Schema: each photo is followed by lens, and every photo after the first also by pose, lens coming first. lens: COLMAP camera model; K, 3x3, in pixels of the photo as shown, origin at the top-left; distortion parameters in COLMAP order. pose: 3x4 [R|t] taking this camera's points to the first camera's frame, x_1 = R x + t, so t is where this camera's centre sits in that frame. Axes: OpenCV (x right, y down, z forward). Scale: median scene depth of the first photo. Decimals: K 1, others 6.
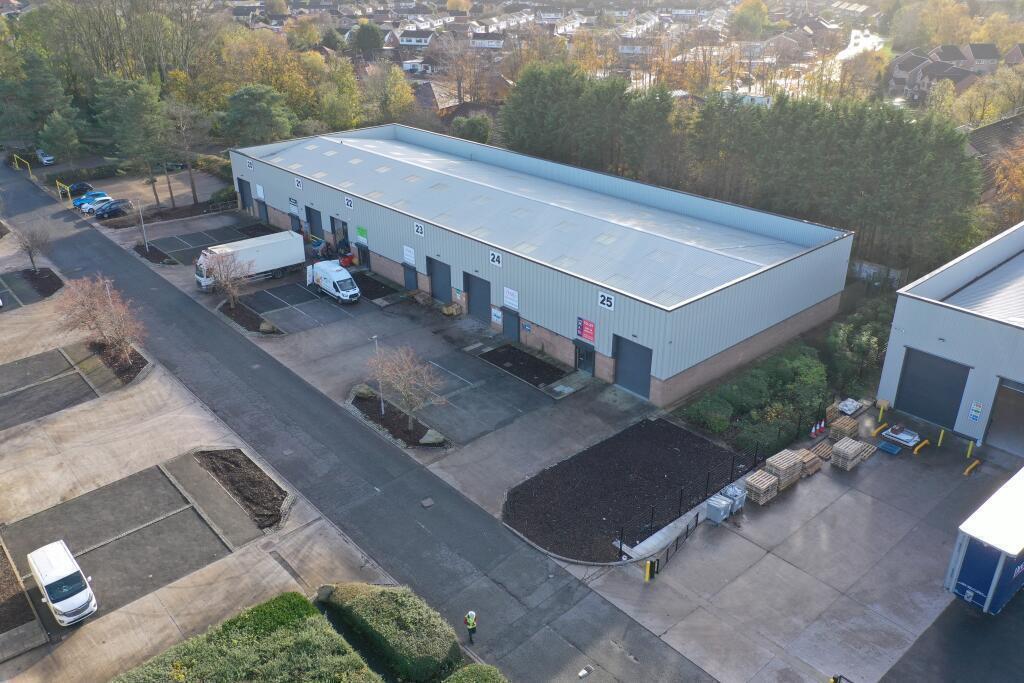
lens RADIAL K [[805.5, 0, 512.0], [0, 805.5, 341.5], [0, 0, 1]] dist [-0.004150, 0.000669]
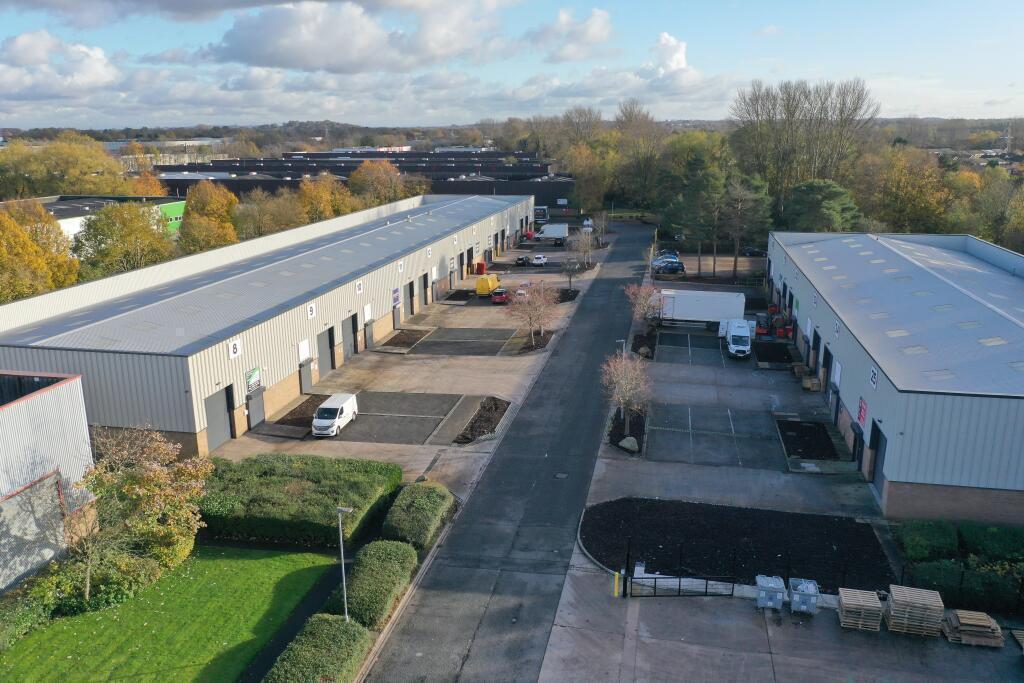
lens RADIAL K [[805.5, 0, 512.0], [0, 805.5, 341.5], [0, 0, 1]] dist [-0.004150, 0.000669]
pose [[0.602492, 0.210370, -0.769901, 0.570769], [-0.338414, 0.940966, -0.007716, 0.051946], [0.722827, 0.265194, 0.638117, 0.181755]]
